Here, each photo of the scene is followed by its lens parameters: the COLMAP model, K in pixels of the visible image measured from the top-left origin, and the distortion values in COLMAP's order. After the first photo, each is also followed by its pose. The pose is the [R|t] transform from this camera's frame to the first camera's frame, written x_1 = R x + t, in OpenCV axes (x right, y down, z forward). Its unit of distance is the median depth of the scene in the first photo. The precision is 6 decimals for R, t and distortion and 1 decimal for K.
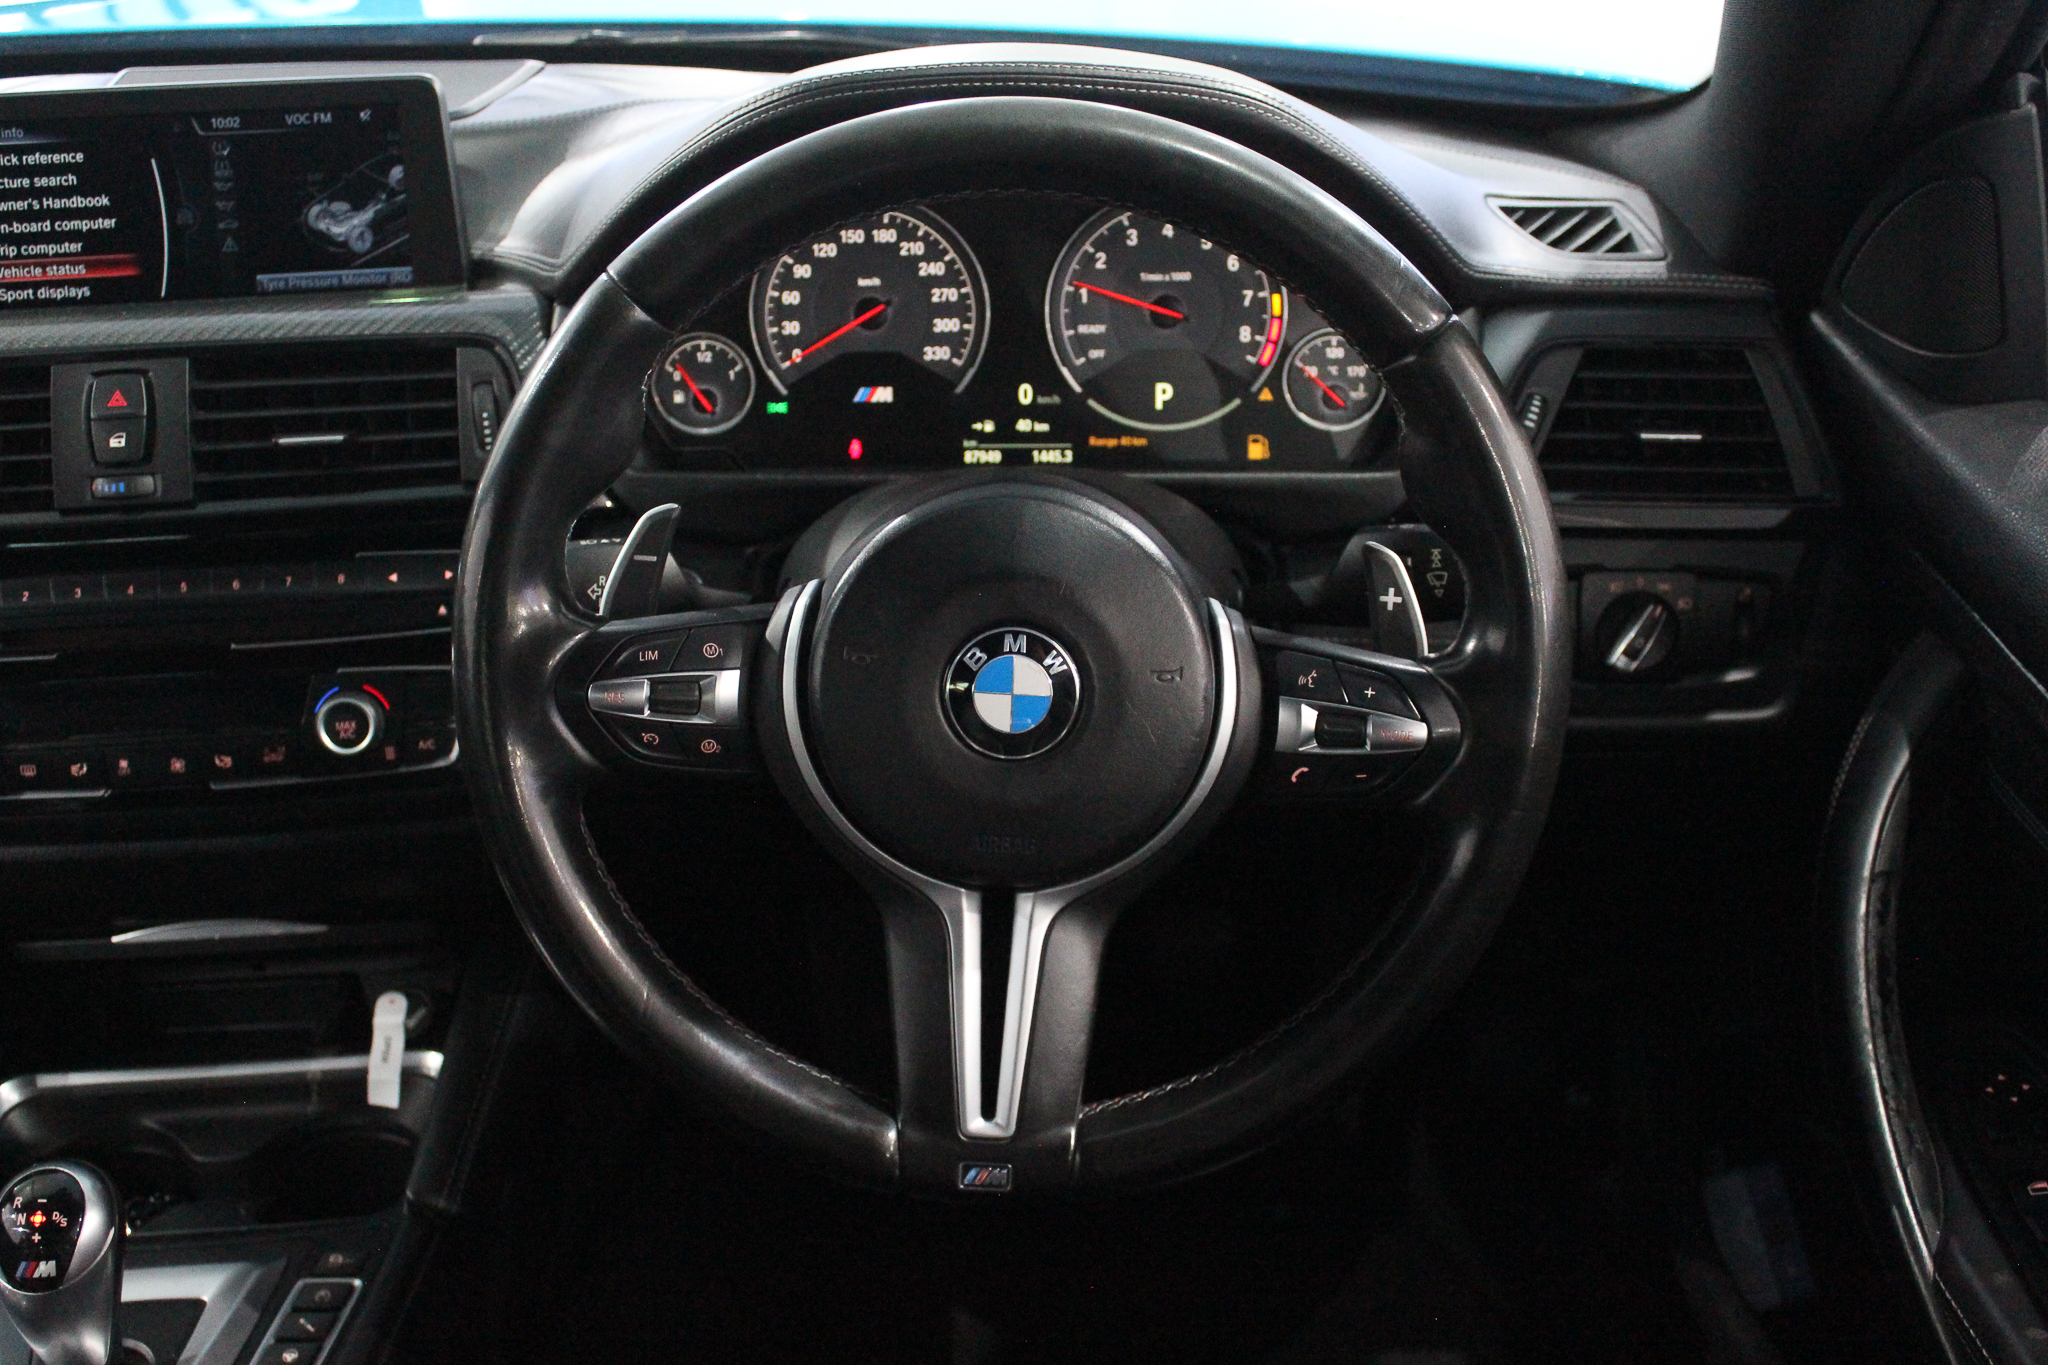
lens RADIAL K [[2189.9, 0, 1024.0], [0, 2189.9, 682.5], [0, 0, 1]] dist [-0.103884, 0.111301]
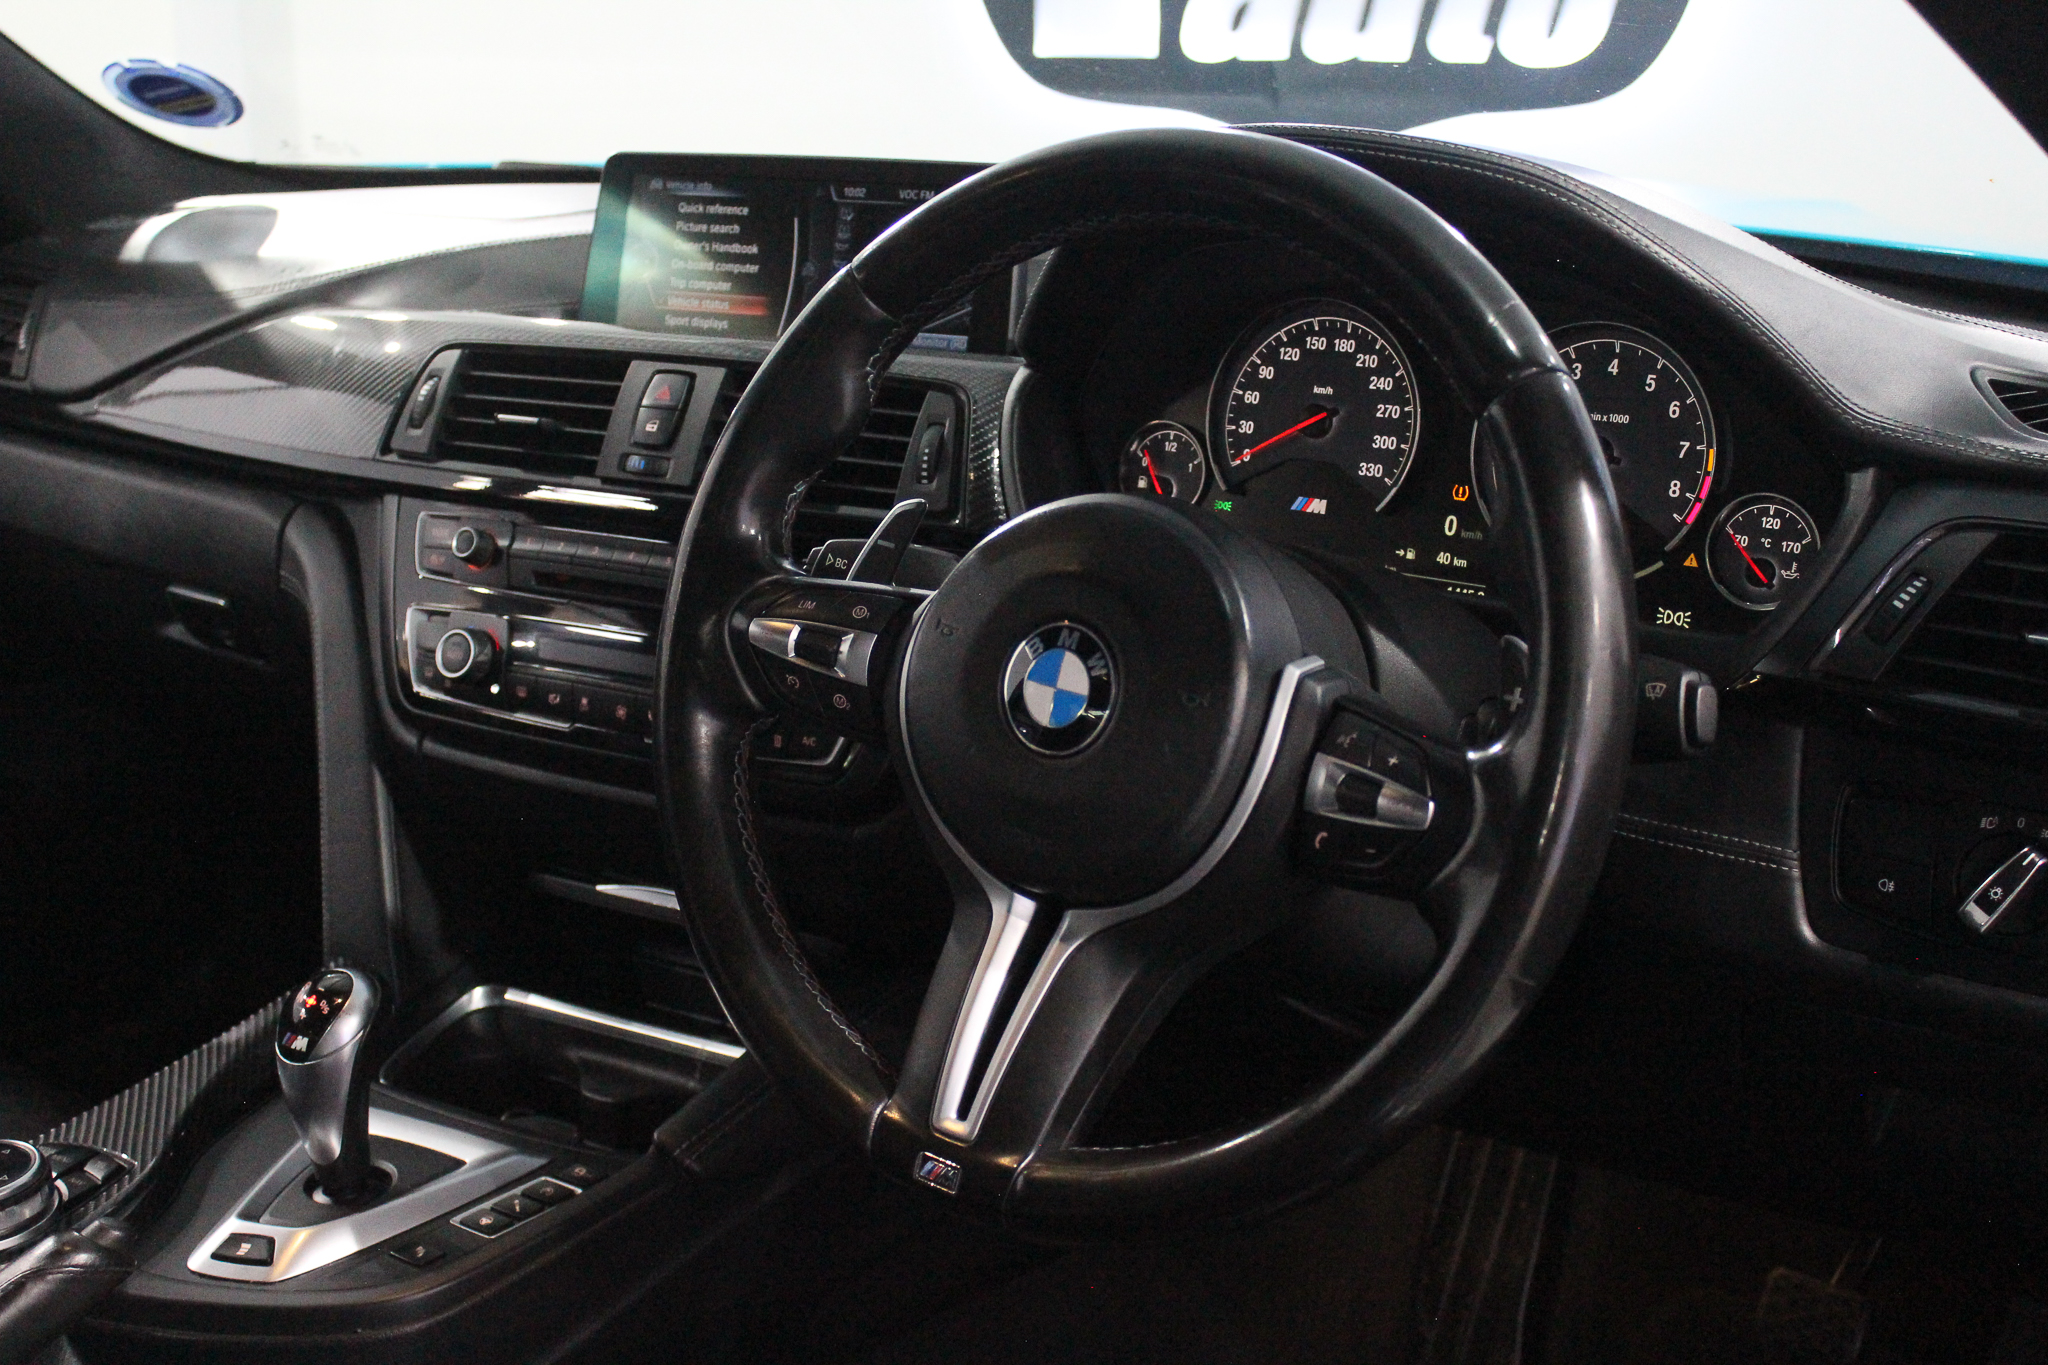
lens RADIAL K [[2507.1, 0, 1024.0], [0, 2507.1, 682.5], [0, 0, 1]] dist [-0.045221, -0.020705]
pose [[0.808408, 0.167986, -0.564143, 0.480118], [-0.271041, 0.956995, -0.103431, 0.095860], [0.522507, 0.236520, 0.819173, 0.037062]]
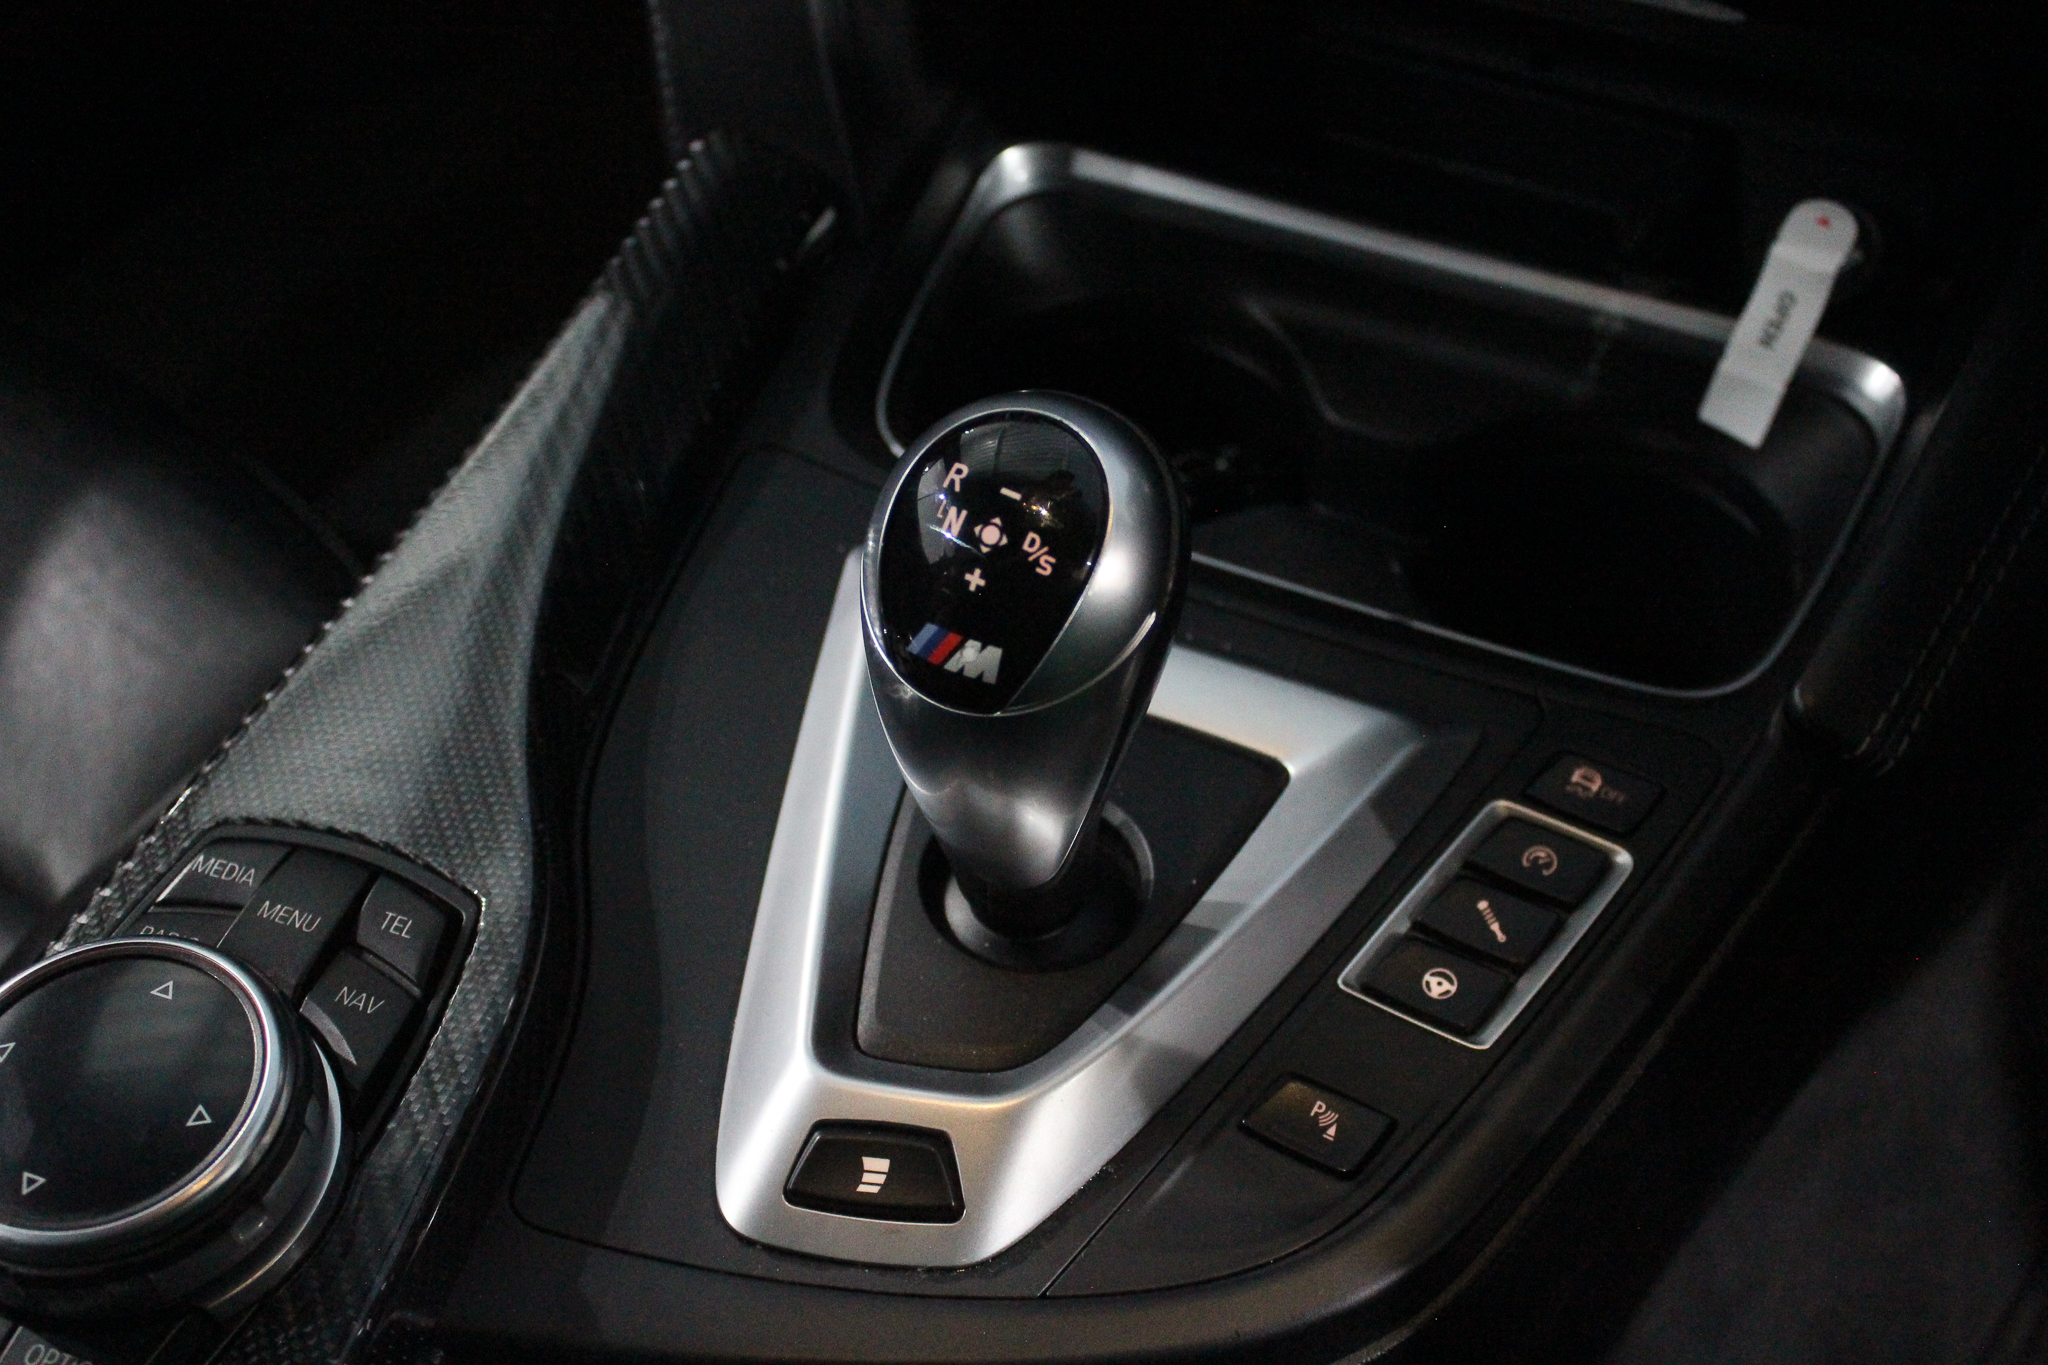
lens RADIAL K [[2507.1, 0, 1024.0], [0, 2507.1, 682.5], [0, 0, 1]] dist [-0.045221, -0.020705]
pose [[0.857573, 0.373198, -0.353966, -0.226683], [-0.230943, 0.894269, 0.383339, 0.077380], [0.459602, -0.246995, 0.853088, 0.486628]]
